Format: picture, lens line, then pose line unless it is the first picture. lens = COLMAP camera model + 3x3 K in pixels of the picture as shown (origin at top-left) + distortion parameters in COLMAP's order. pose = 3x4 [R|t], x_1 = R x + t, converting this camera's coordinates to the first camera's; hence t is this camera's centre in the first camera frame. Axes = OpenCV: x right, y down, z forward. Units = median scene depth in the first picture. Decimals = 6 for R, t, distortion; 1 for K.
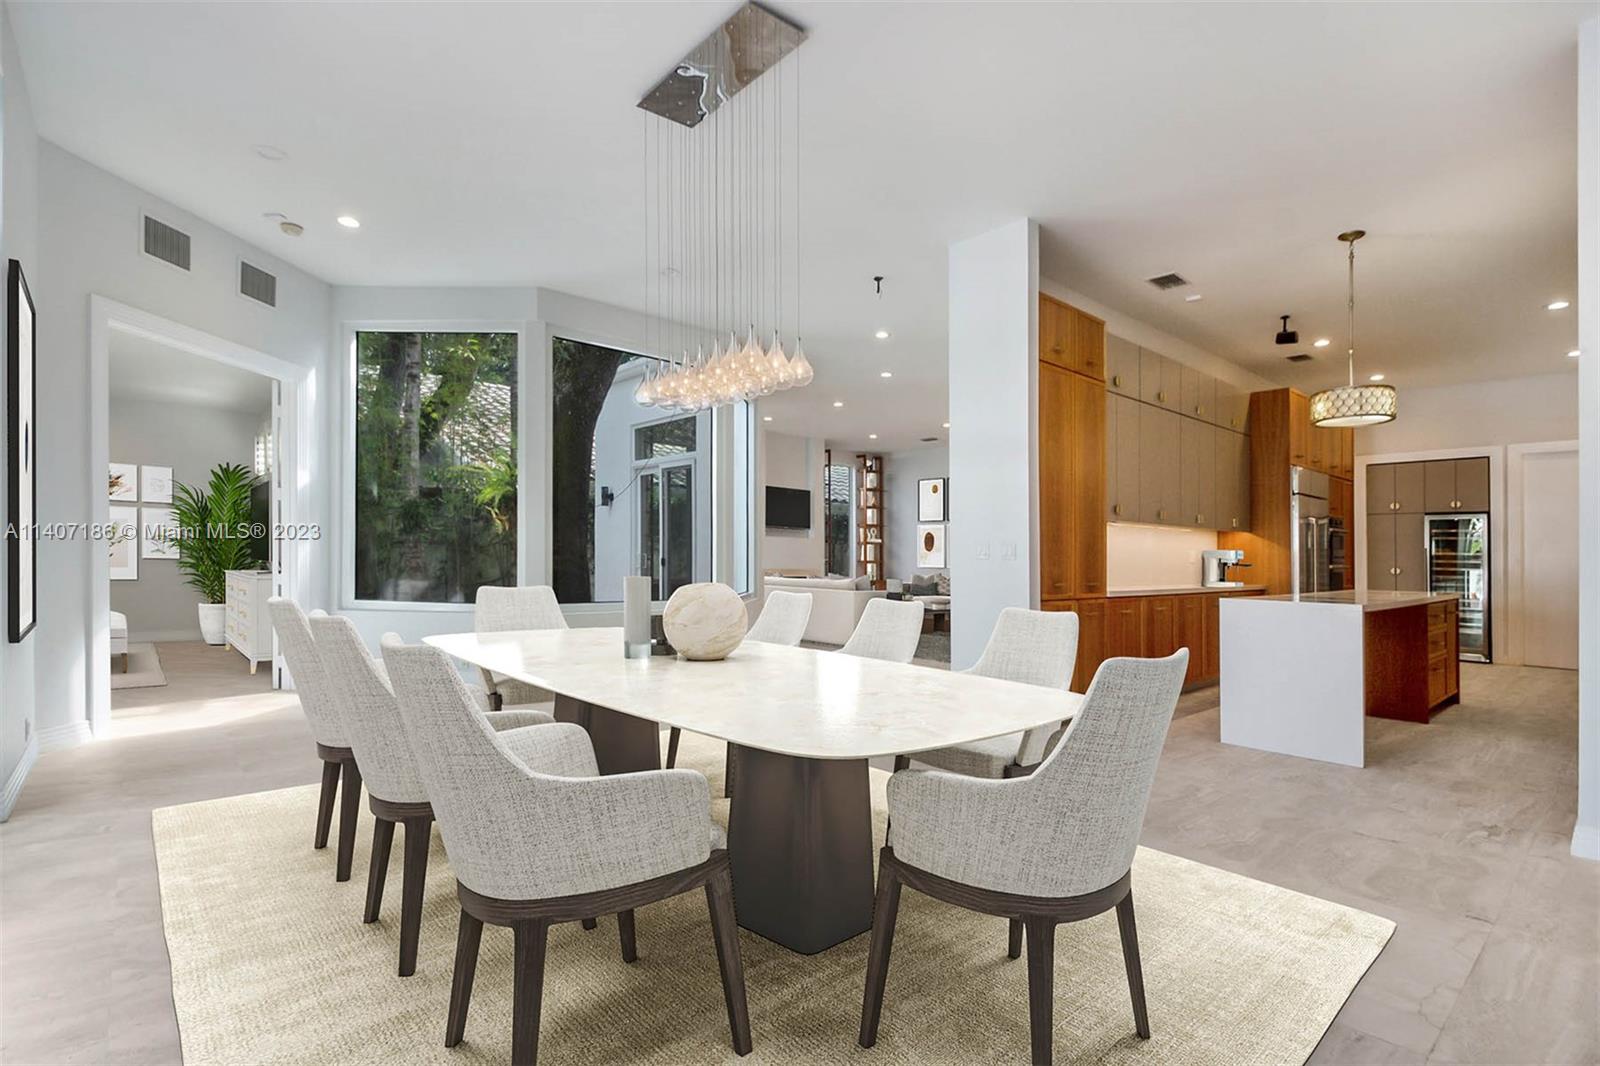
lens RADIAL K [[771.8, 0, 804.0], [0, 771.8, 546.5], [0, 0, 1]] dist [-0.026108, -0.001939]
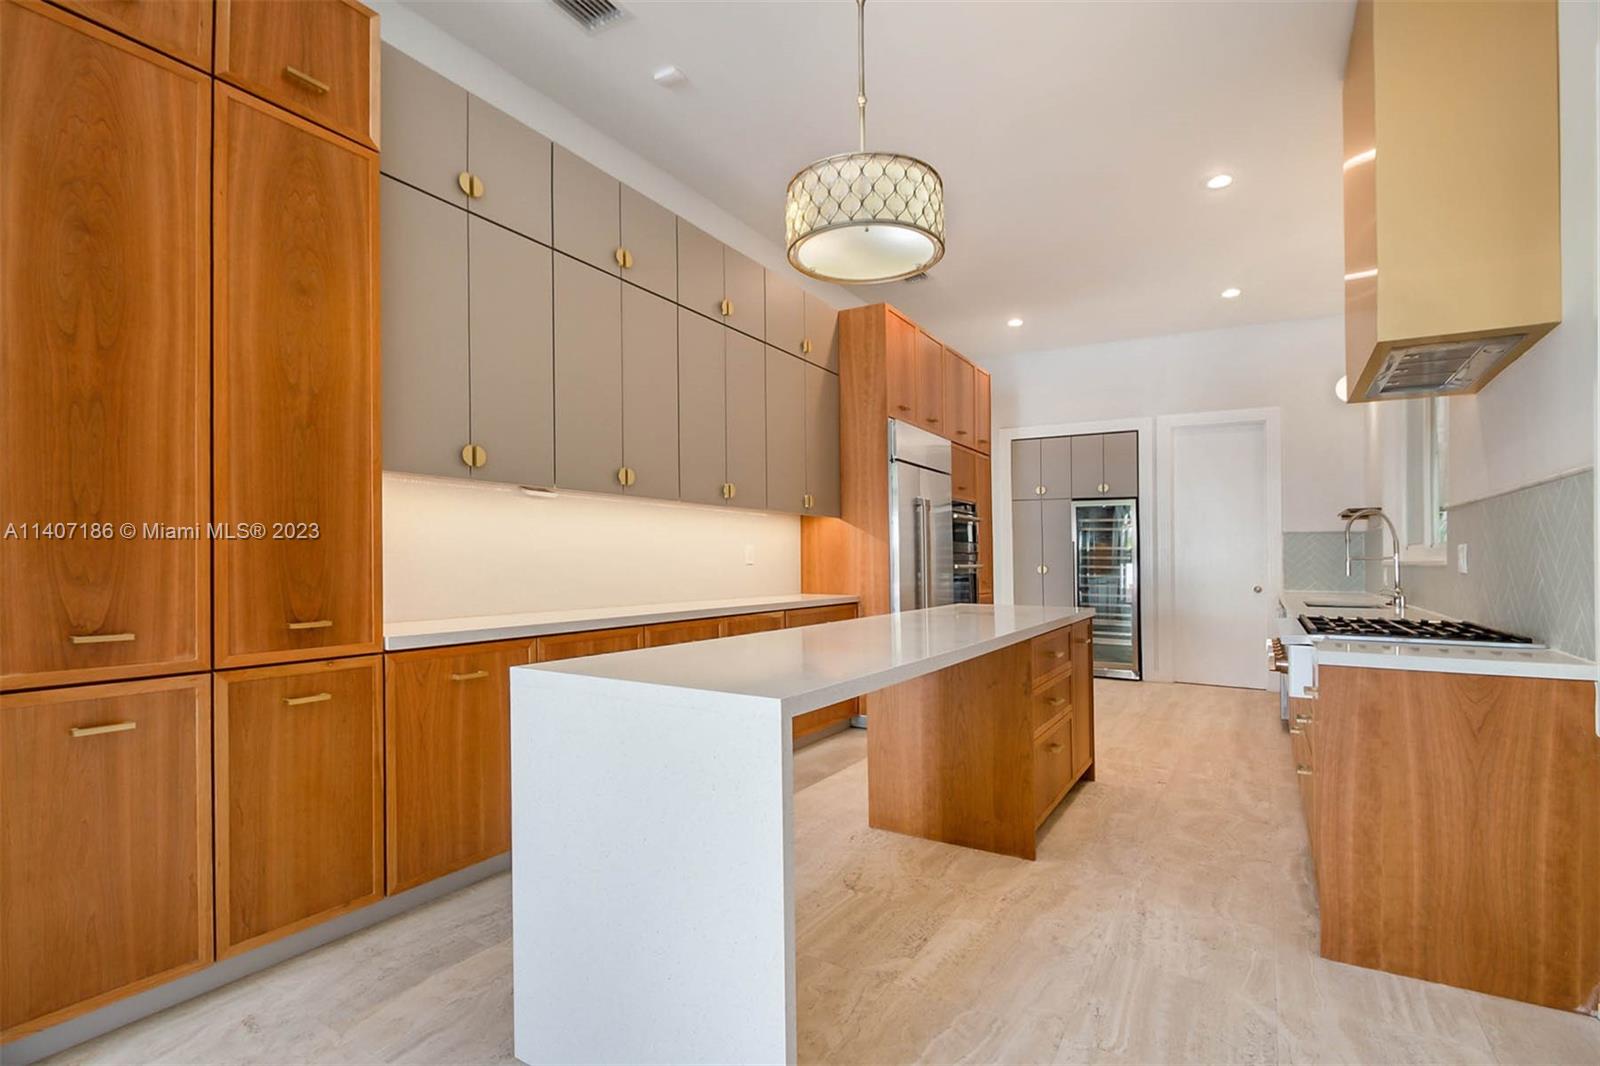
lens RADIAL K [[771.8, 0, 795.1], [0, 771.8, 539.3], [0, 0, 1]] dist [-0.026108, -0.001939]
pose [[0.952591, -0.000864, 0.304253, 0.309039], [0.003132, 0.999971, -0.006969, 0.005025], [-0.304238, 0.007591, 0.952566, 0.329048]]
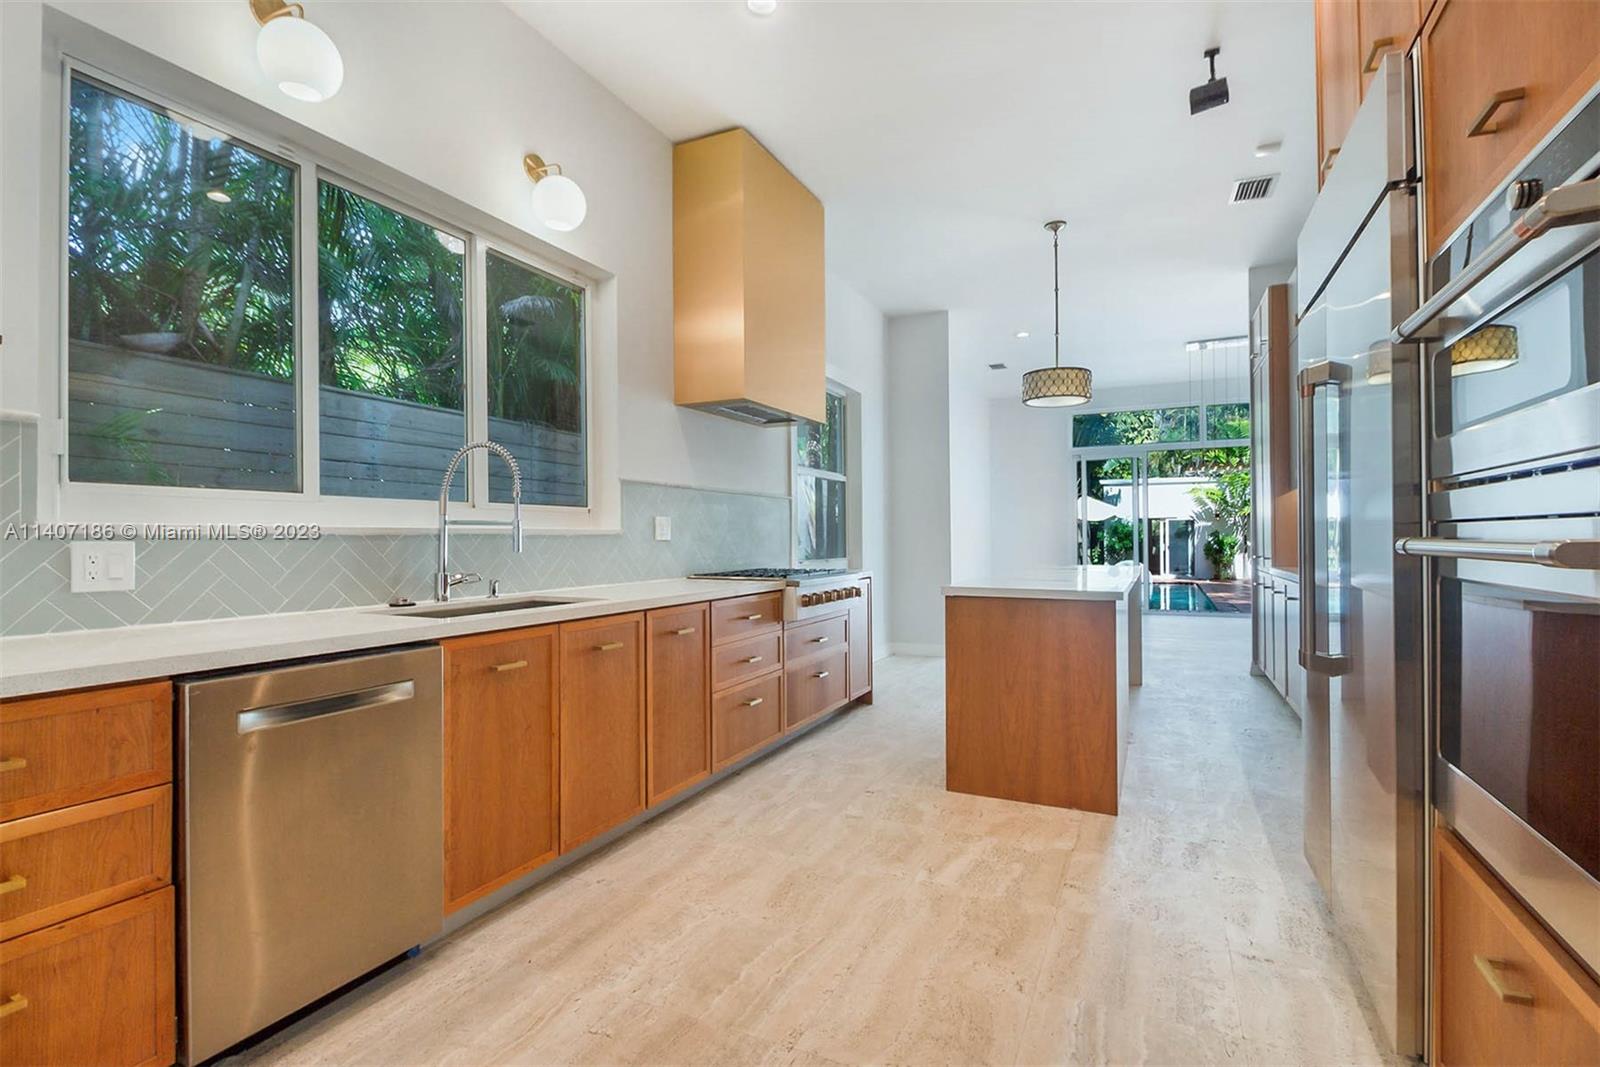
lens RADIAL K [[771.8, 0, 799.1], [0, 771.8, 534.3], [0, 0, 1]] dist [-0.026108, -0.001939]
pose [[-0.918950, -0.000321, -0.394375, 0.892558], [0.000530, 0.999998, -0.002050, 0.017781], [0.394375, -0.002093, -0.918947, 1.109407]]
